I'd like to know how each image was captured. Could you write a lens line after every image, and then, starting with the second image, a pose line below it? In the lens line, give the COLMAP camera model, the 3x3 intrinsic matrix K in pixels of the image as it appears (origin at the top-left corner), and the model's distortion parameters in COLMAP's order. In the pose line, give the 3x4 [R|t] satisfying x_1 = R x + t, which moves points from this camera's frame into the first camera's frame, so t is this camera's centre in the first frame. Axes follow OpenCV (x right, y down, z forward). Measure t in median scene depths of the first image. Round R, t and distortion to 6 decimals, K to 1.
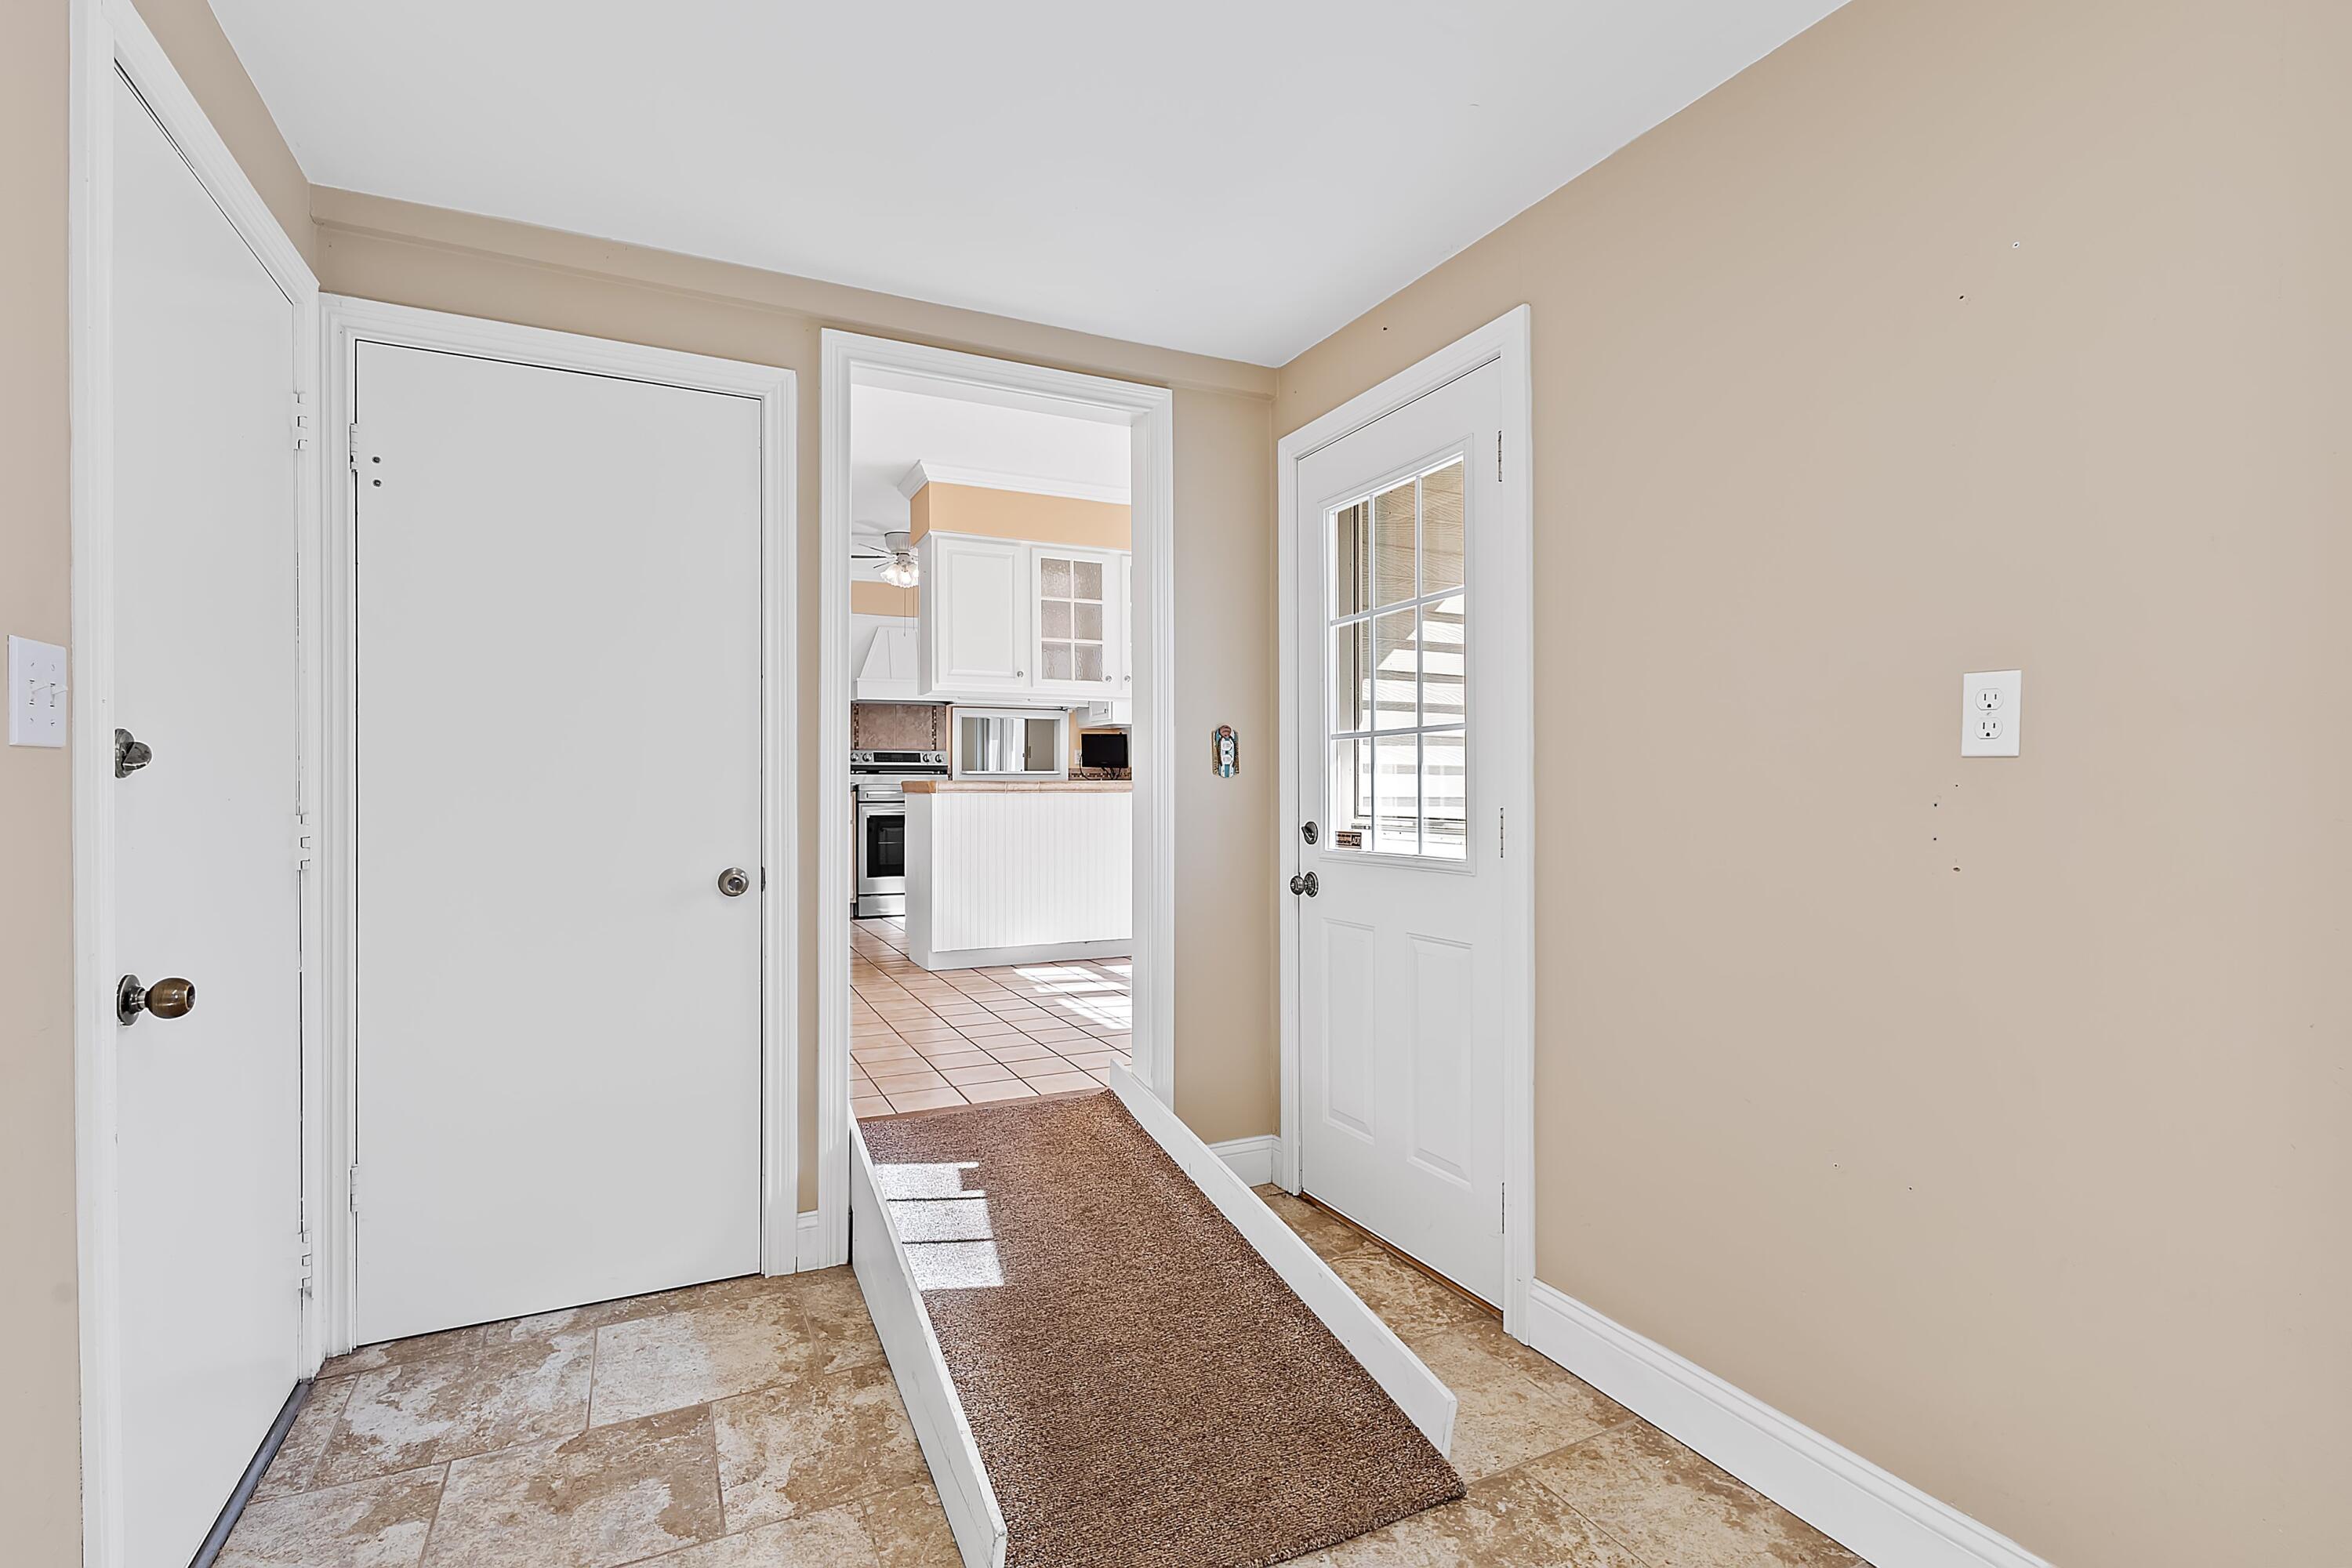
lens RADIAL K [[1078.2, 0, 1164.2], [0, 1078.2, 799.7], [0, 0, 1]] dist [0.009156, -0.002806]
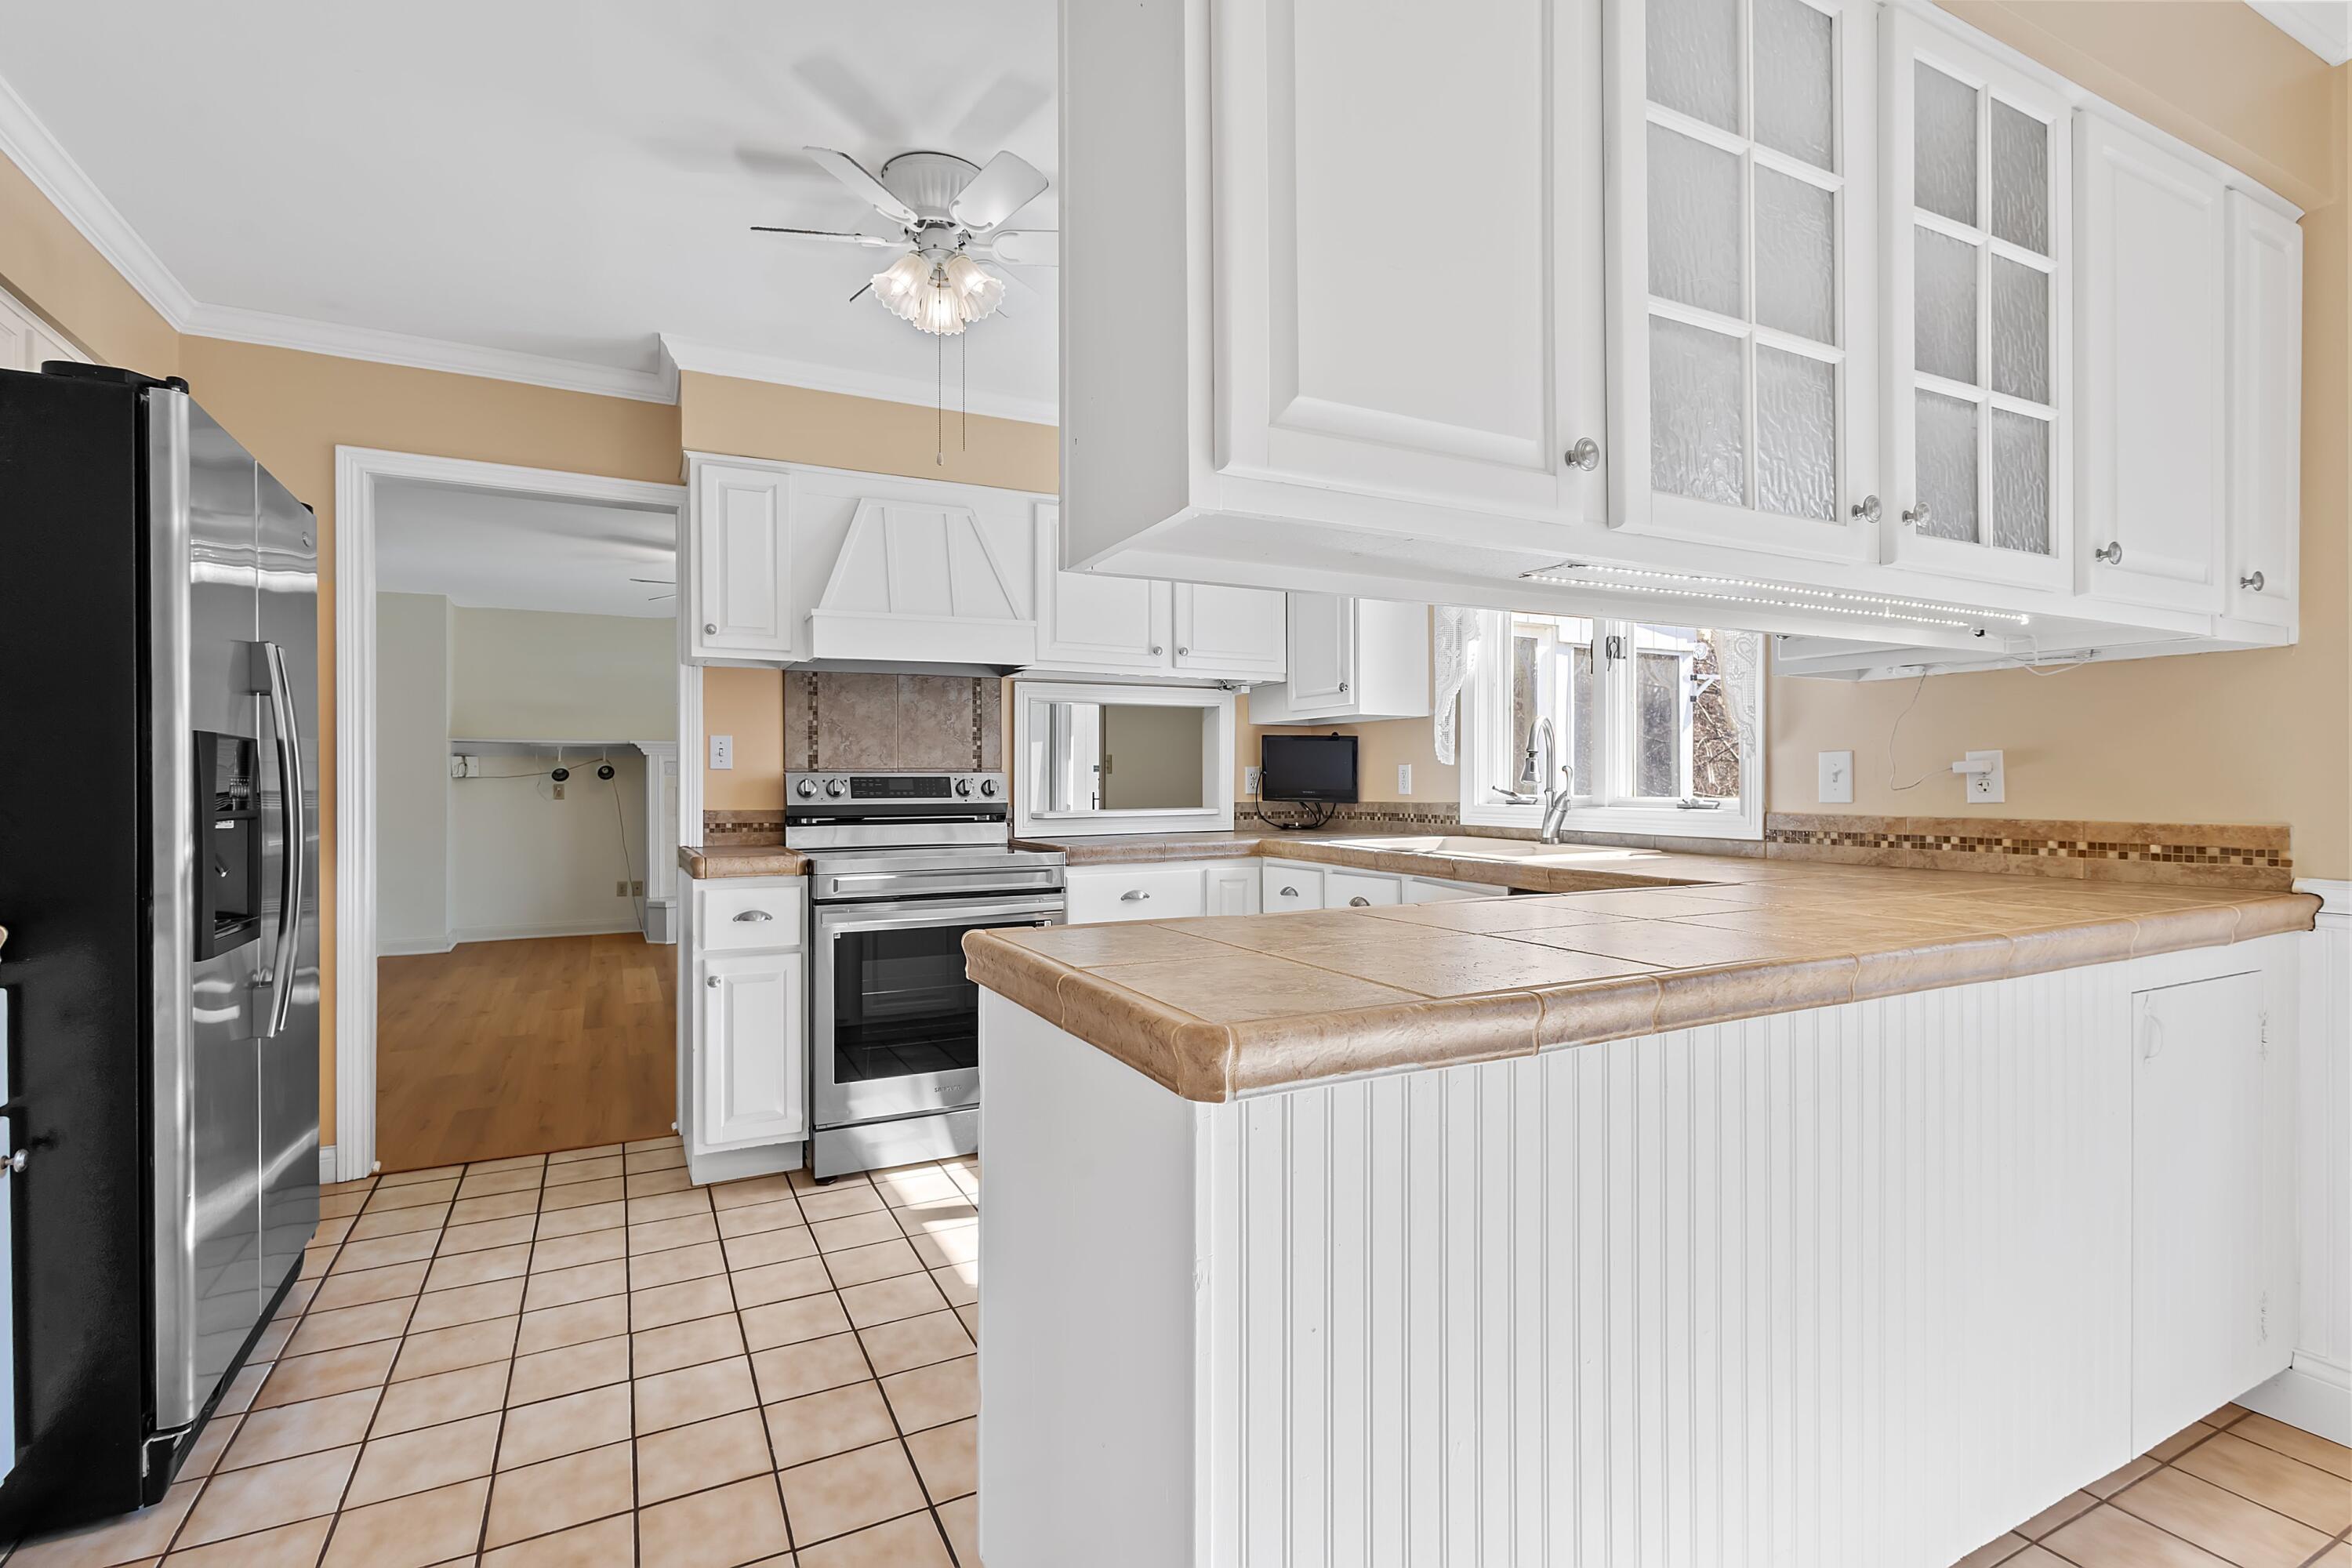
lens RADIAL K [[1078.2, 0, 1177.2], [0, 1078.2, 780.3], [0, 0, 1]] dist [0.009156, -0.002806]
pose [[0.999429, -0.003586, 0.033592, -0.144129], [0.004085, 0.999882, -0.014786, -0.034948], [-0.033535, 0.014915, 0.999326, 0.530488]]
